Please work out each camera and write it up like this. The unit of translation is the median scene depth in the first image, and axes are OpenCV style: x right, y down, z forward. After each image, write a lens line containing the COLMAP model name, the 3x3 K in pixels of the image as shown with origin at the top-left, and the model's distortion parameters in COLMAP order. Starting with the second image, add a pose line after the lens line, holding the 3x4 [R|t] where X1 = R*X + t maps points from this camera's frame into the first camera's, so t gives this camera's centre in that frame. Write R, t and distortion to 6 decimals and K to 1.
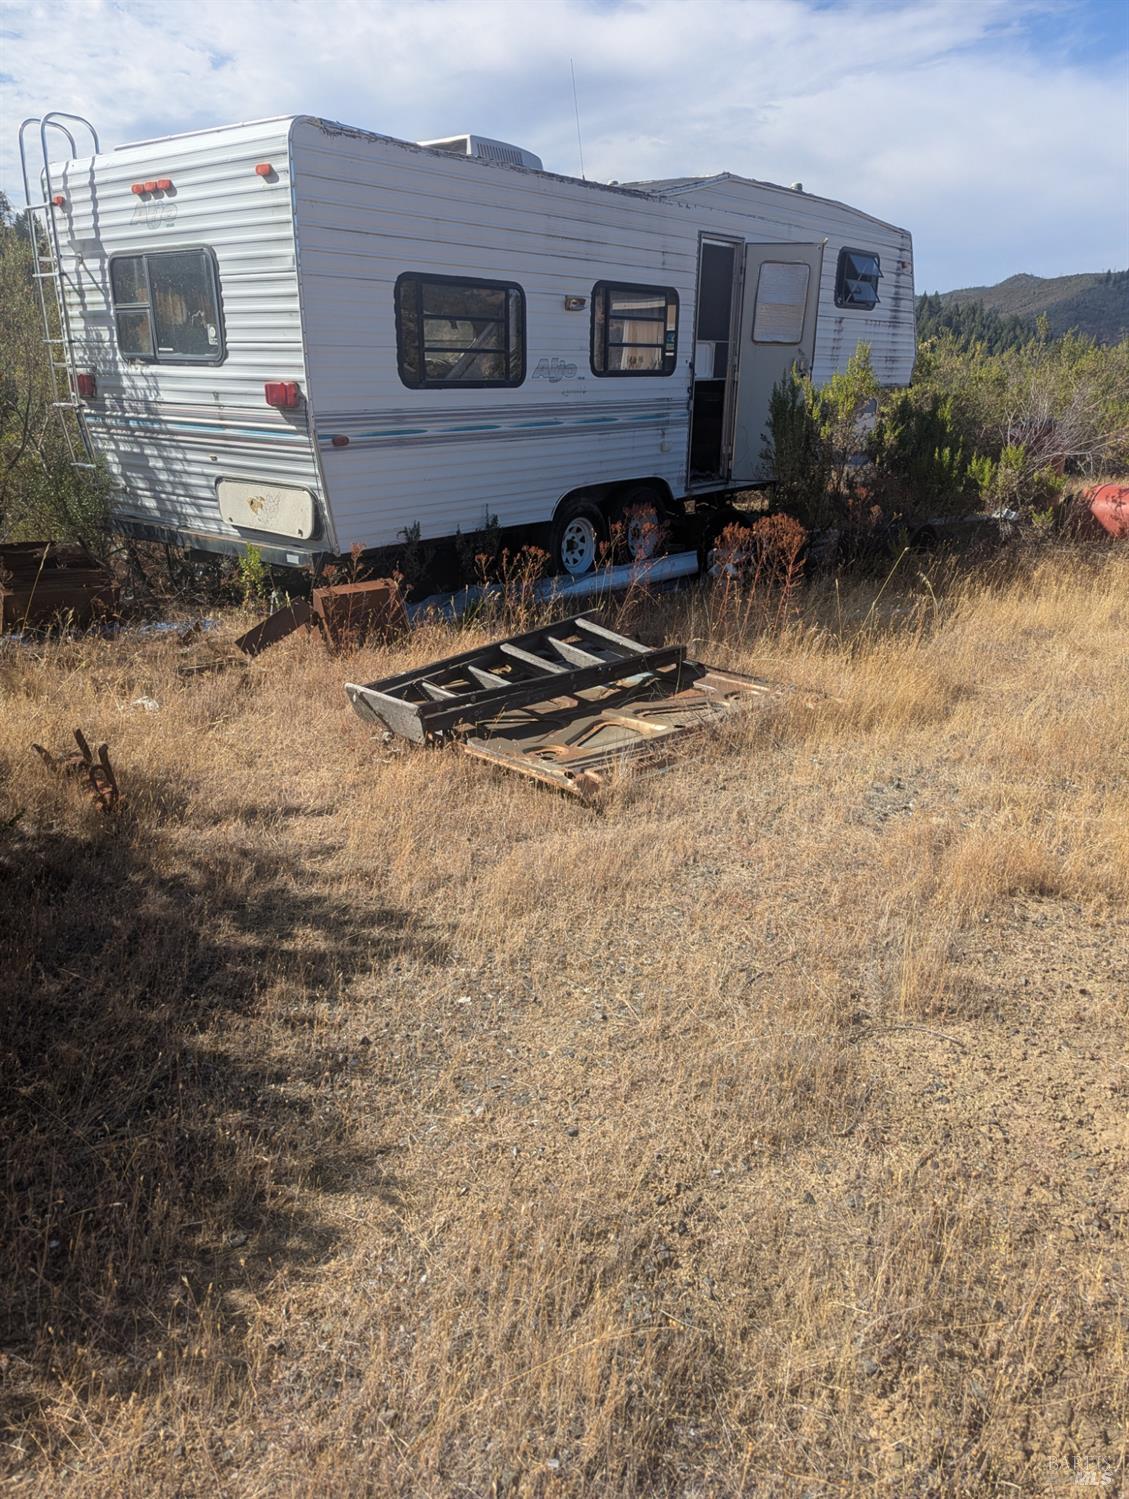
lens RADIAL K [[1056.9, 0, 572.1], [0, 1056.9, 751.8], [0, 0, 1]] dist [0.059412, -0.036955]
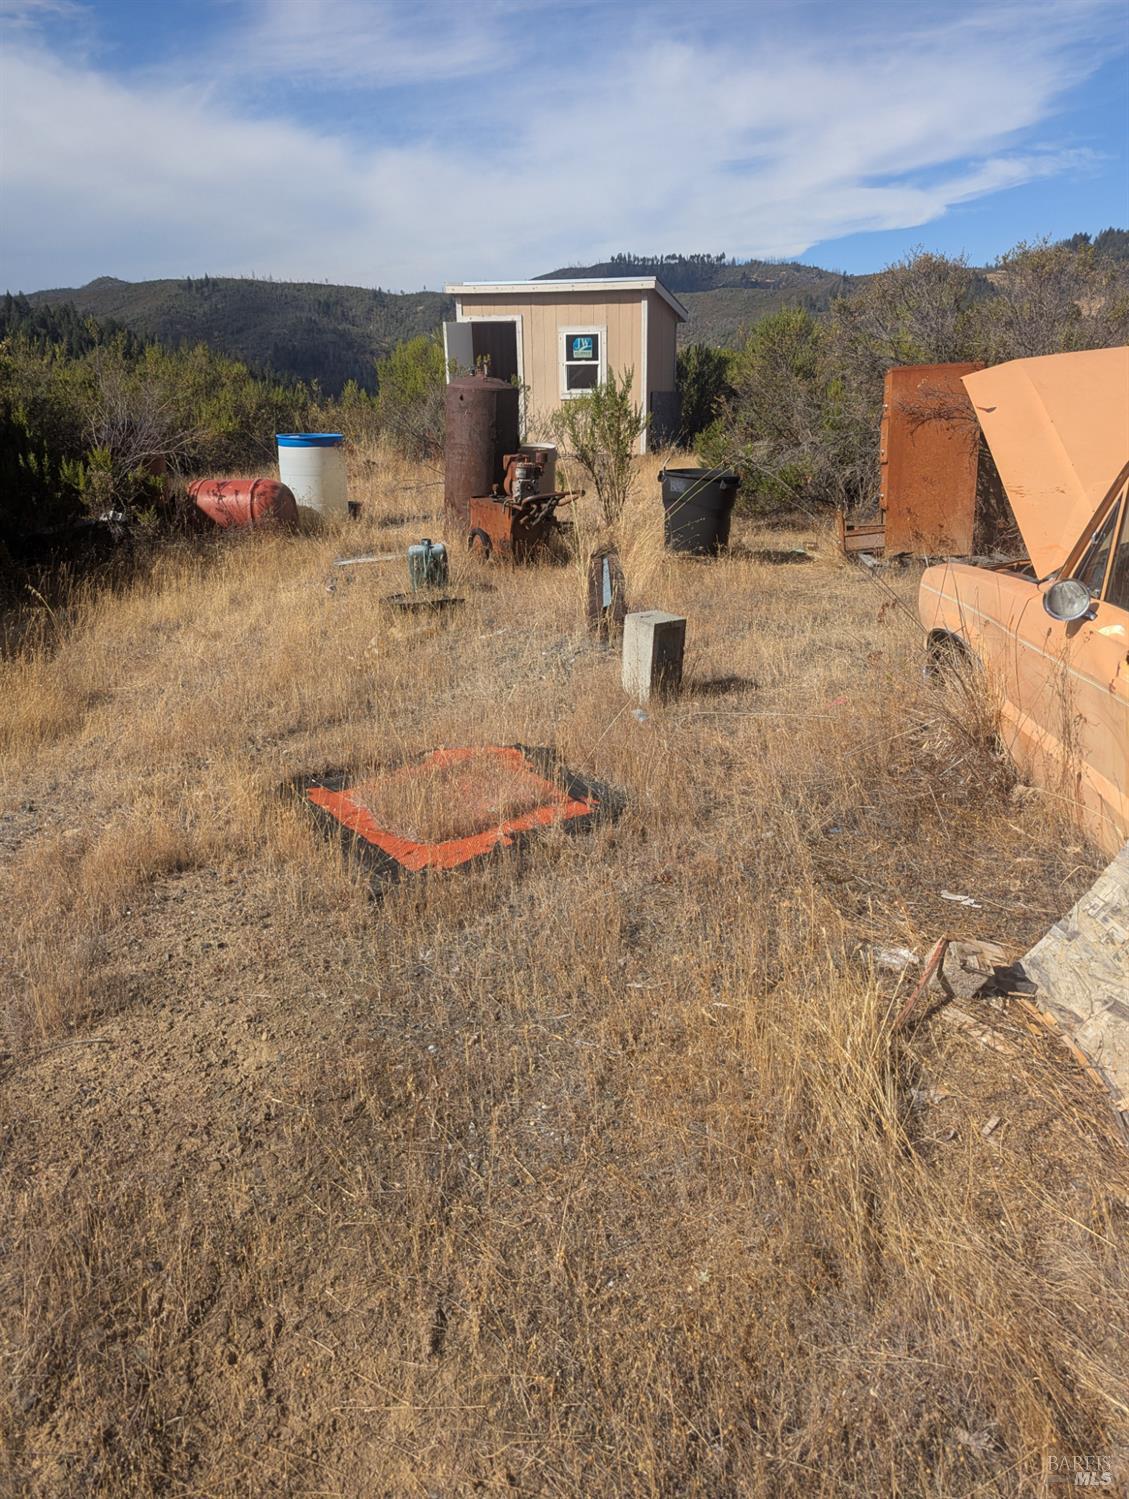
lens RADIAL K [[1056.9, 0, 572.1], [0, 1056.9, 751.8], [0, 0, 1]] dist [0.059412, -0.036955]
pose [[0.735580, -0.249640, 0.629763, 0.090157], [0.251265, 0.963856, 0.088591, 0.024162], [-0.629117, 0.093072, 0.771719, -0.057843]]
